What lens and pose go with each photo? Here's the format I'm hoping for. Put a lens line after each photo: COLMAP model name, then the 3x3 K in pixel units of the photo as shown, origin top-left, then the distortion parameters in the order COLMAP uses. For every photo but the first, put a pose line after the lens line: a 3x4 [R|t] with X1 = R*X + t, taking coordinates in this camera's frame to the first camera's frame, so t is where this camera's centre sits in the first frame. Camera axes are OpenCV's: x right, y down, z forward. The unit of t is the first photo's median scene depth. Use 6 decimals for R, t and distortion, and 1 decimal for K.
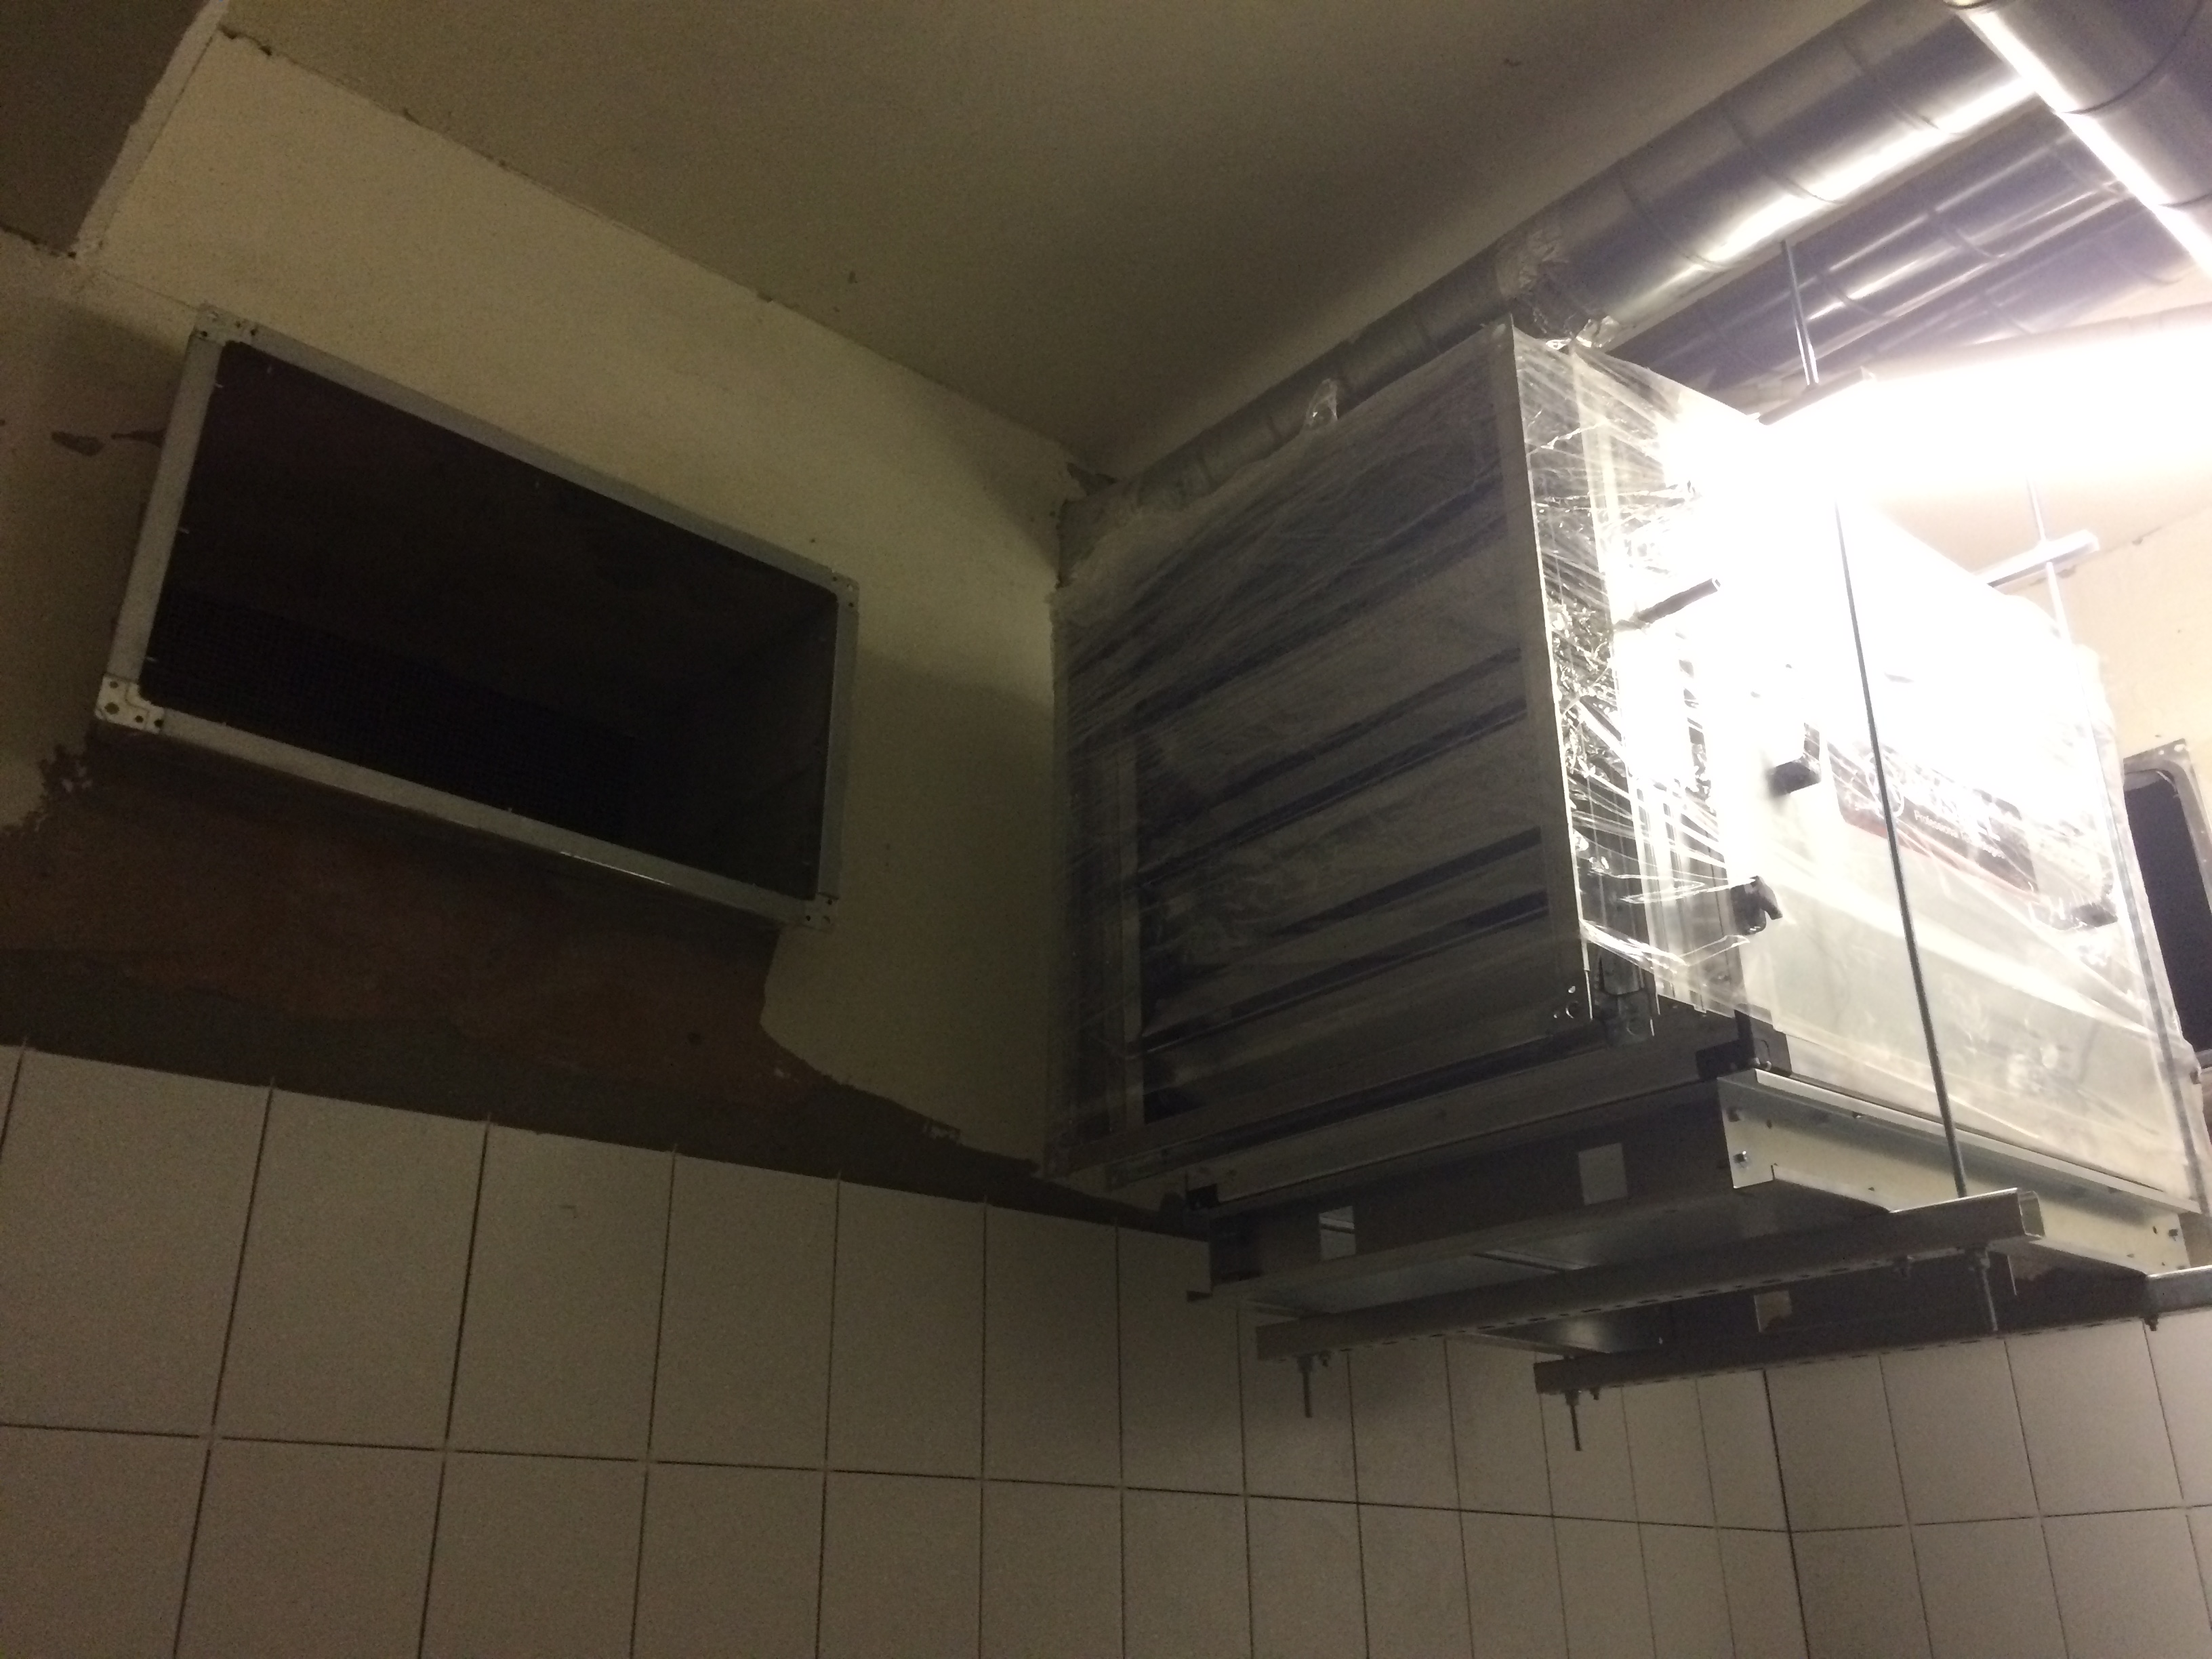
lens RADIAL K [[1893.8, 0, 1106.0], [0, 1893.8, 829.5], [0, 0, 1]] dist [0.046007, 0.003025]
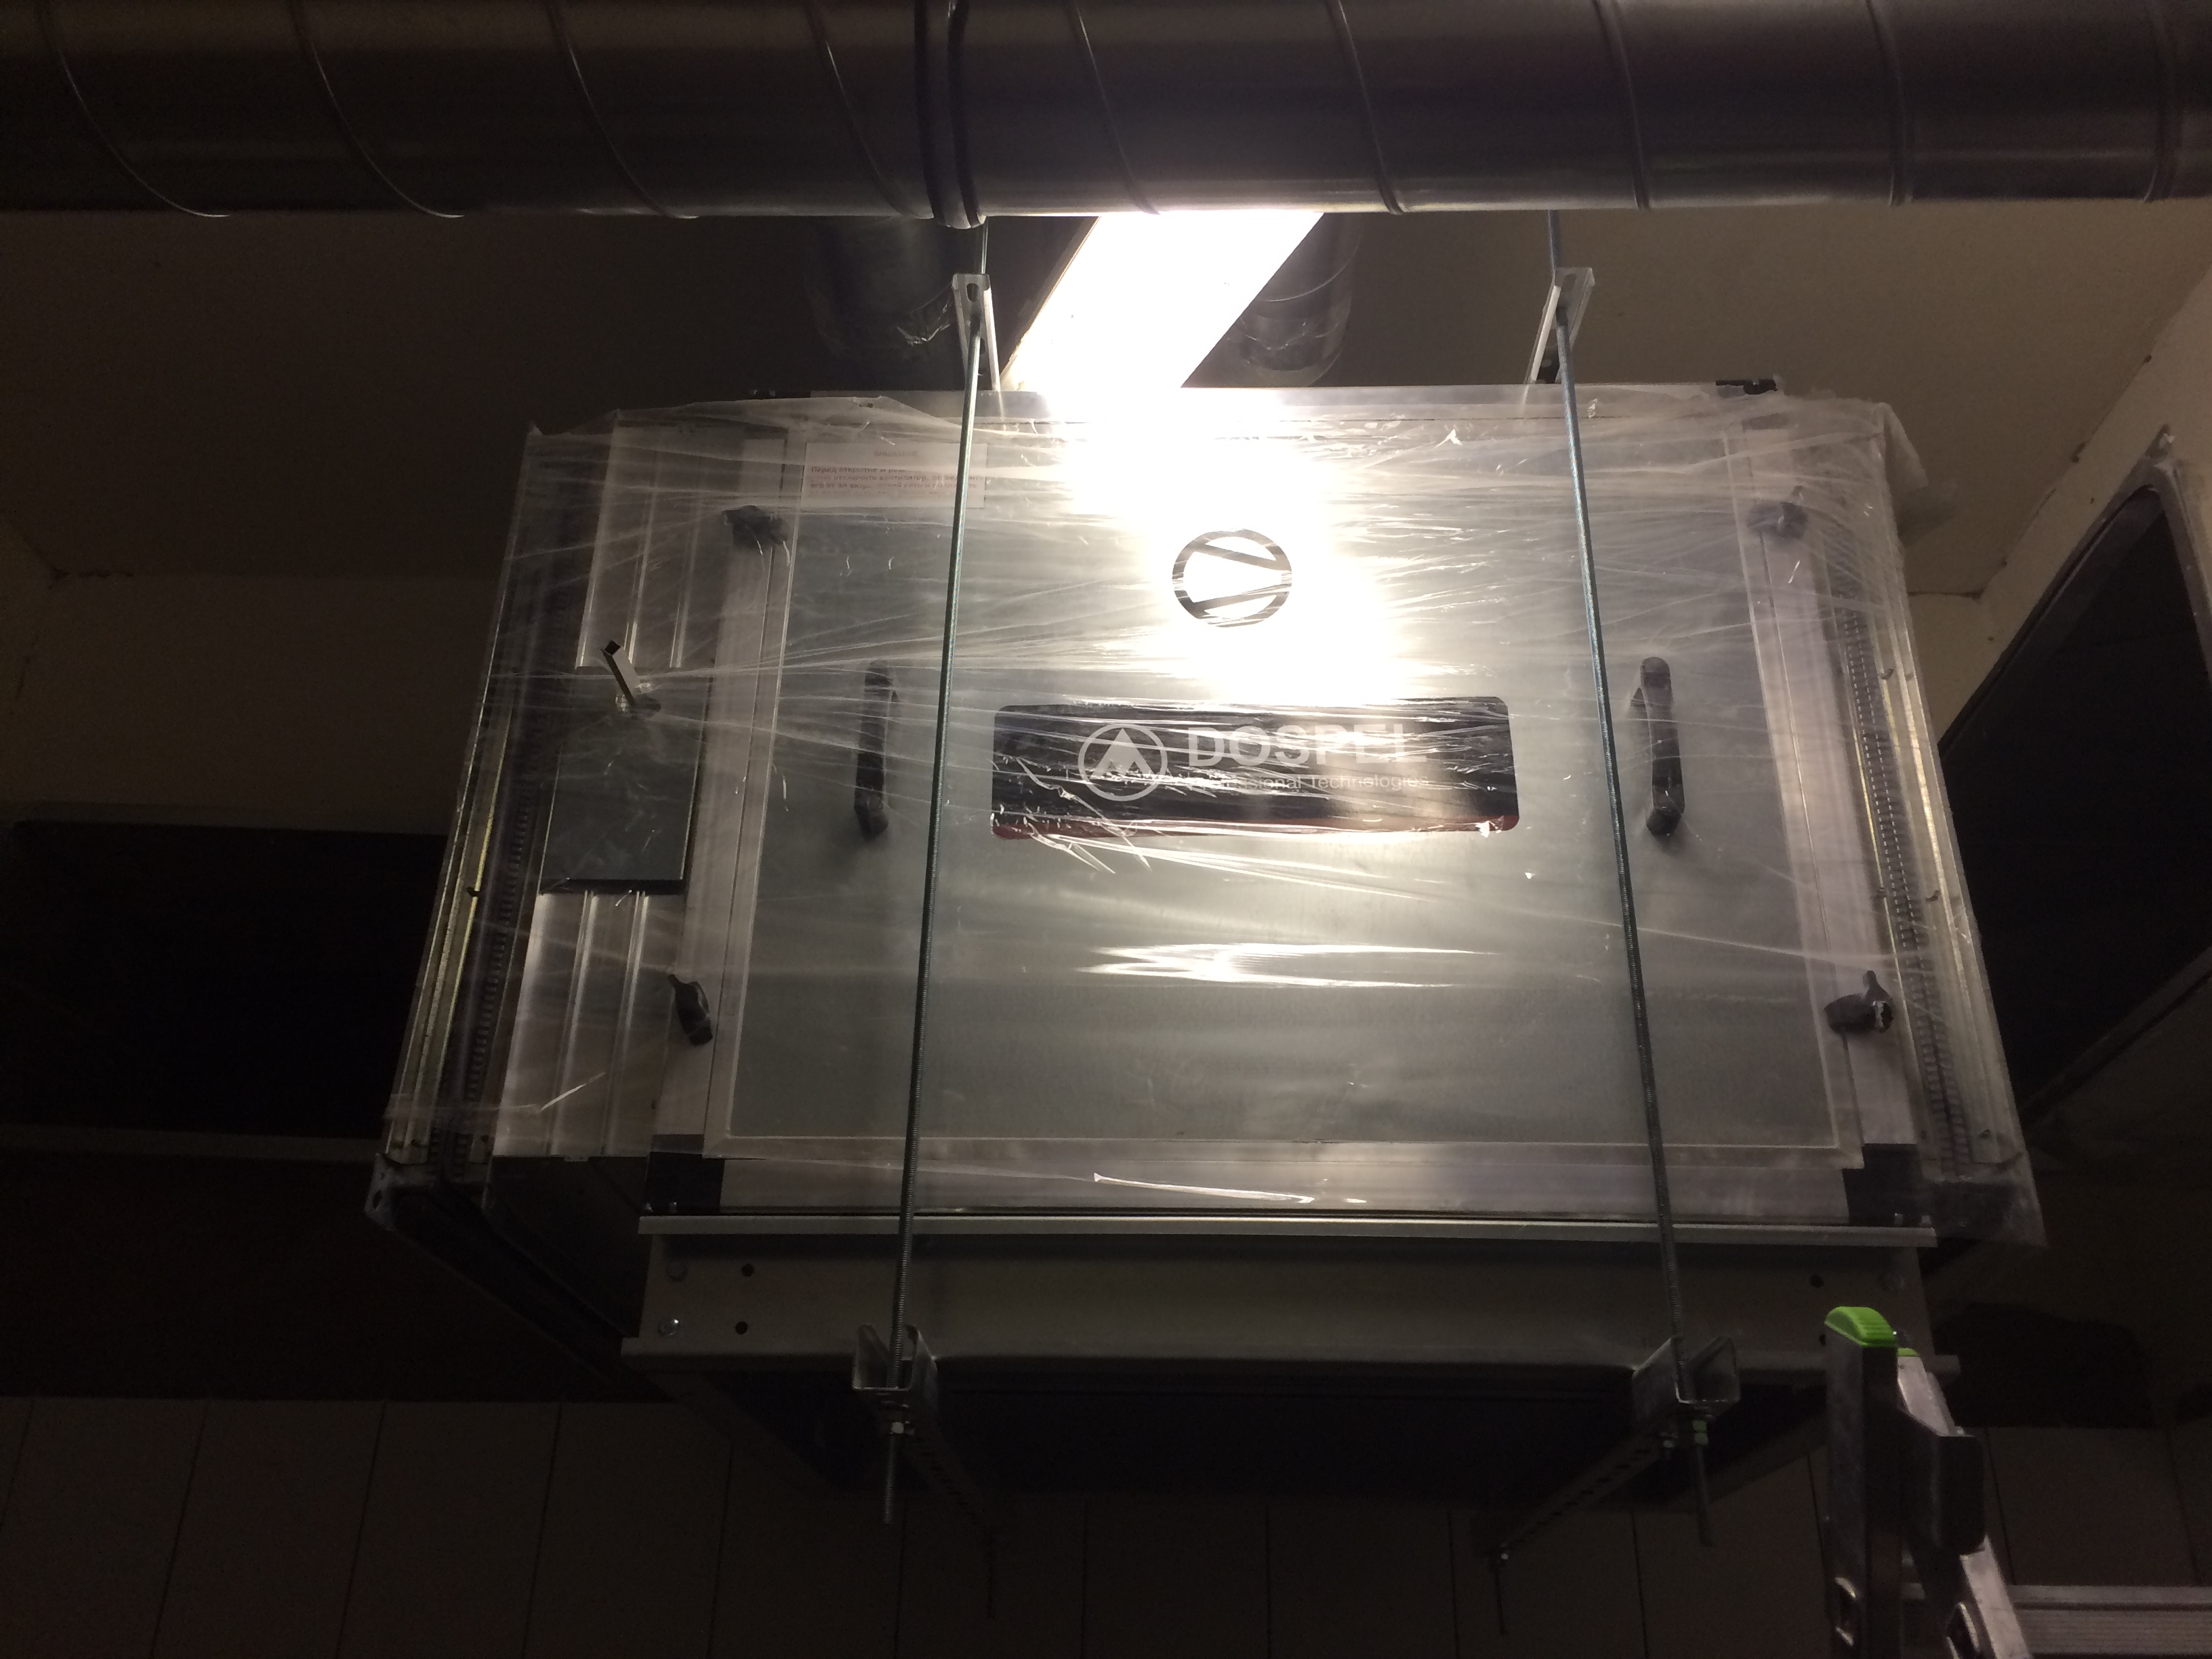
lens RADIAL K [[1893.8, 0, 1106.0], [0, 1893.8, 829.5], [0, 0, 1]] dist [0.046007, 0.003025]
pose [[0.736710, -0.276071, -0.617287, 1.028197], [0.242710, 0.959991, -0.139674, 0.125725], [0.631150, -0.046922, 0.774240, 0.480228]]
